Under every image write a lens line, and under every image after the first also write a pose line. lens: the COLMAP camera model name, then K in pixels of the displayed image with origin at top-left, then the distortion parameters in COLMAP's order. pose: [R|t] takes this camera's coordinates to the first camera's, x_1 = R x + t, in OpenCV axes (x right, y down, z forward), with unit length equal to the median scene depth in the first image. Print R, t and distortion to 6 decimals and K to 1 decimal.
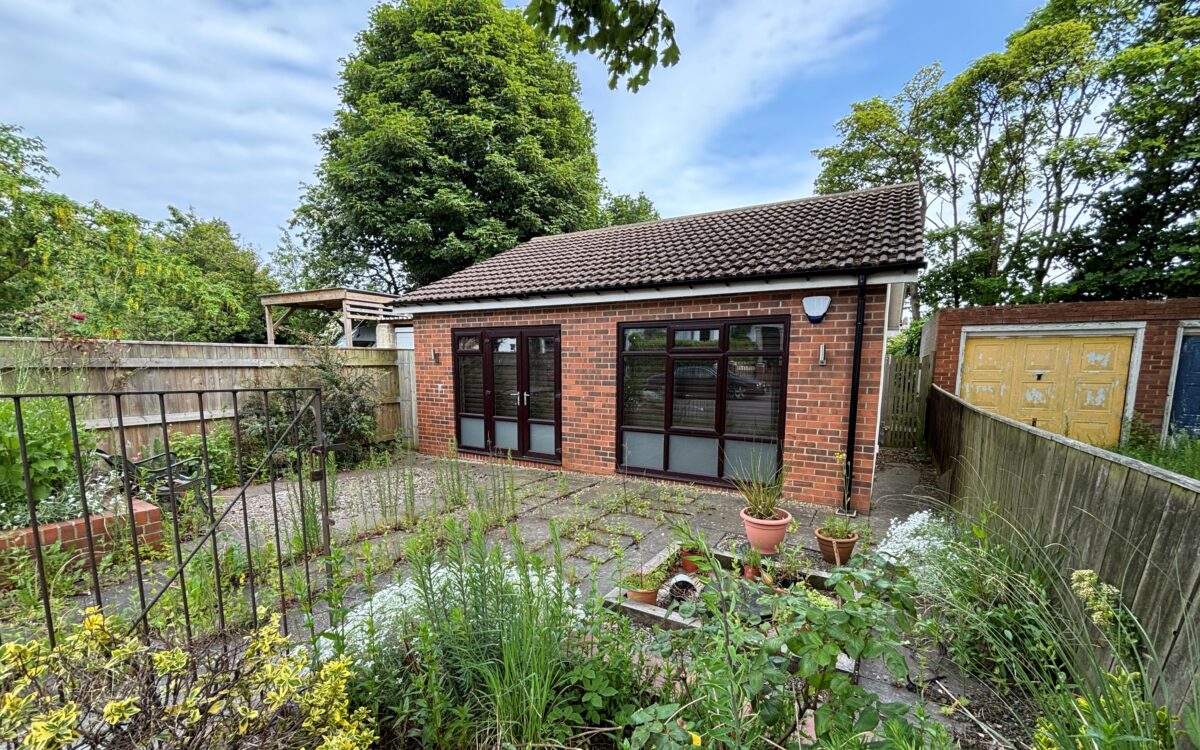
lens RADIAL K [[488.2, 0, 598.3], [0, 488.2, 423.7], [0, 0, 1]] dist [-0.001513, 0.000045]
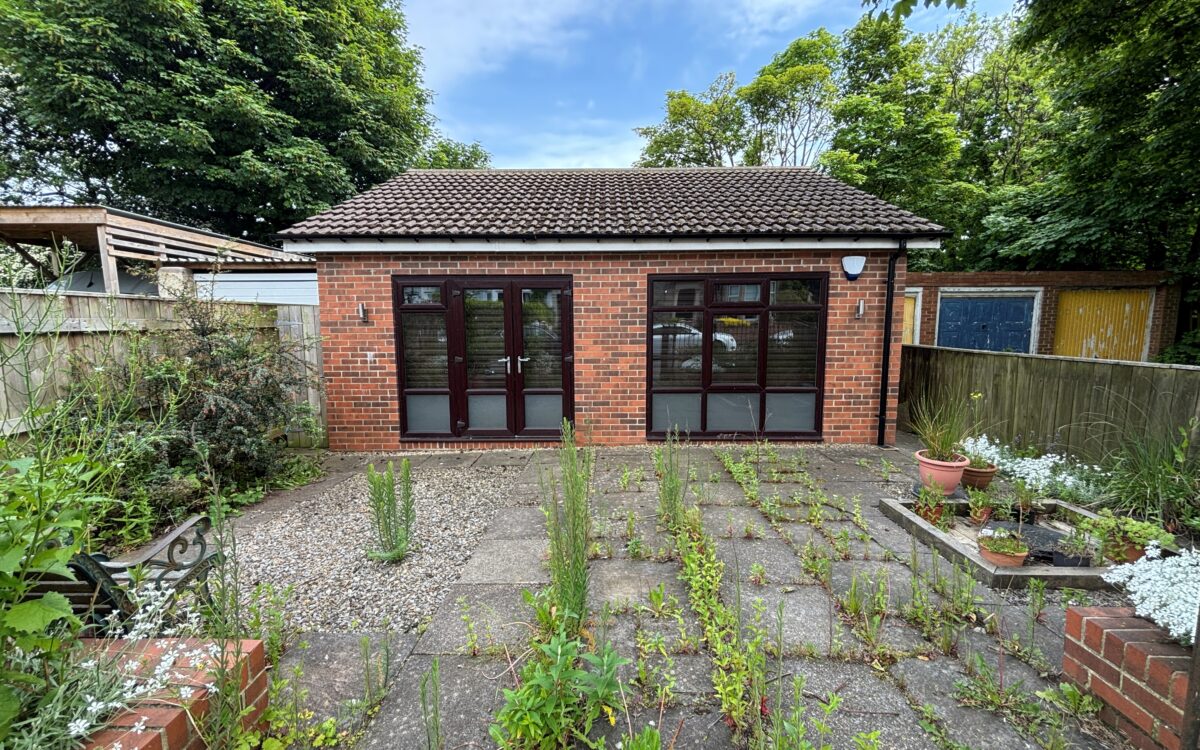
lens RADIAL K [[488.9, 0, 600.0], [0, 488.9, 375.0], [0, 0, 1]] dist [-0.013476, 0.008105]
pose [[0.871908, -0.065406, 0.485282, -0.428279], [0.073242, 0.997310, 0.002823, -0.026848], [-0.484161, 0.033082, 0.874353, 0.228373]]
